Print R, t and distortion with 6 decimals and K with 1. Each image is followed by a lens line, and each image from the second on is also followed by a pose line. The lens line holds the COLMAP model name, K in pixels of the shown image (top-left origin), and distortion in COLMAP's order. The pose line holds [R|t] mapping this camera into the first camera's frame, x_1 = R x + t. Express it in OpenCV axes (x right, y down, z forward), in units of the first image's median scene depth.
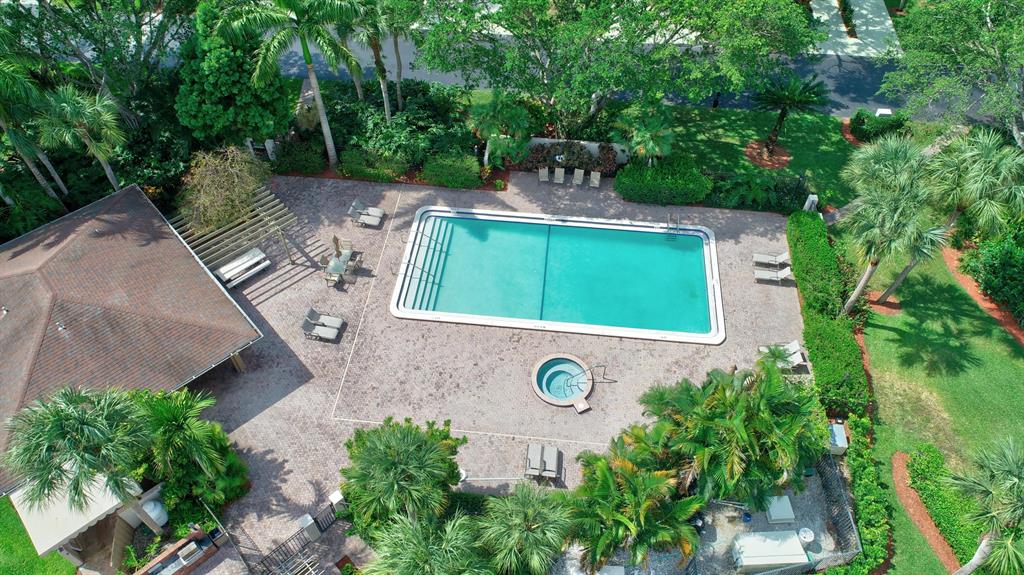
lens RADIAL K [[692.9, 0, 515.0], [0, 692.9, 284.8], [0, 0, 1]] dist [-0.002757, 0.003941]
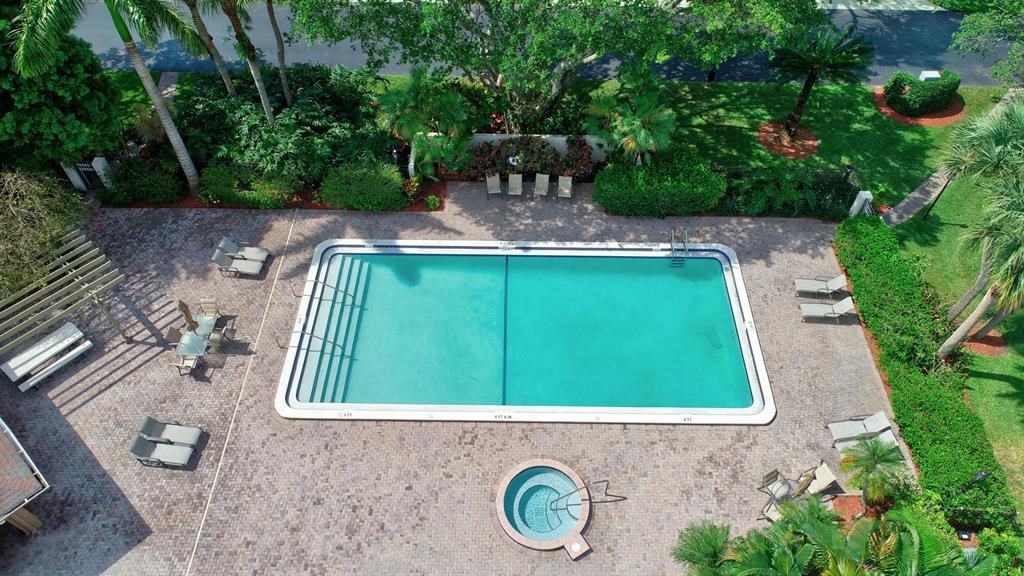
lens RADIAL K [[692.9, 0, 512.3], [0, 692.9, 288.0], [0, 0, 1]] dist [-0.002757, 0.003941]
pose [[0.996079, -0.068054, 0.056522, 0.014618], [0.067524, 0.997654, 0.011234, -0.066417], [-0.057154, -0.007374, 0.998338, 0.317331]]
